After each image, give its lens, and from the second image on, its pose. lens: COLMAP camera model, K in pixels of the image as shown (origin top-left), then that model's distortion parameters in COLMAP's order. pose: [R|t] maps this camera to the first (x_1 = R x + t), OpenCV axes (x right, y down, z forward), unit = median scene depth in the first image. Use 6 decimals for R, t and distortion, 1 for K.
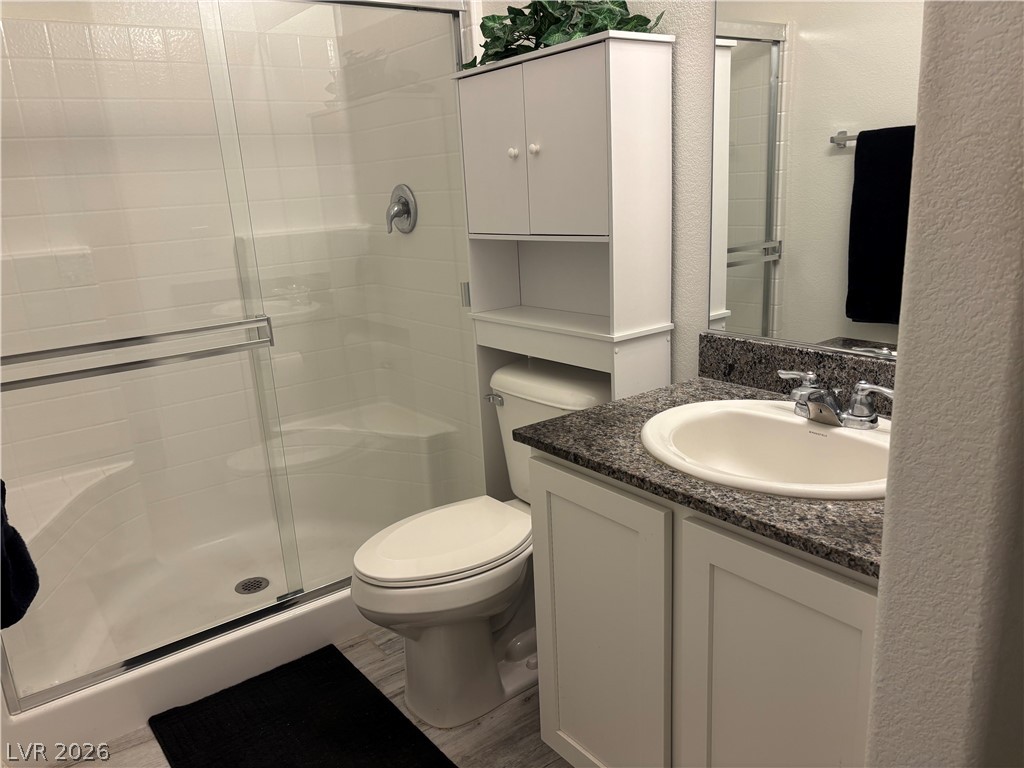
lens RADIAL K [[772.7, 0, 506.8], [0, 772.7, 388.2], [0, 0, 1]] dist [0.047115, -0.041007]
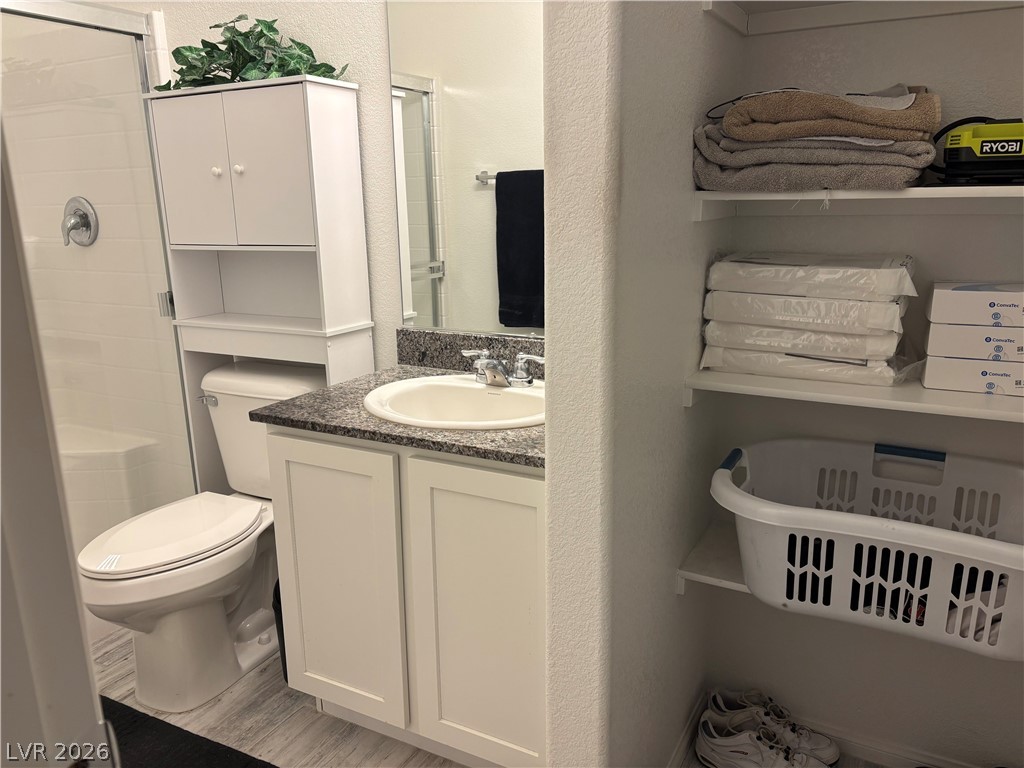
lens RADIAL K [[772.7, 0, 517.8], [0, 772.7, 387.0], [0, 0, 1]] dist [0.047115, -0.041007]
pose [[0.903333, -0.062438, 0.424372, -0.098141], [0.078442, 0.996711, -0.020328, 0.059722], [-0.421707, 0.051652, 0.905260, -0.170816]]
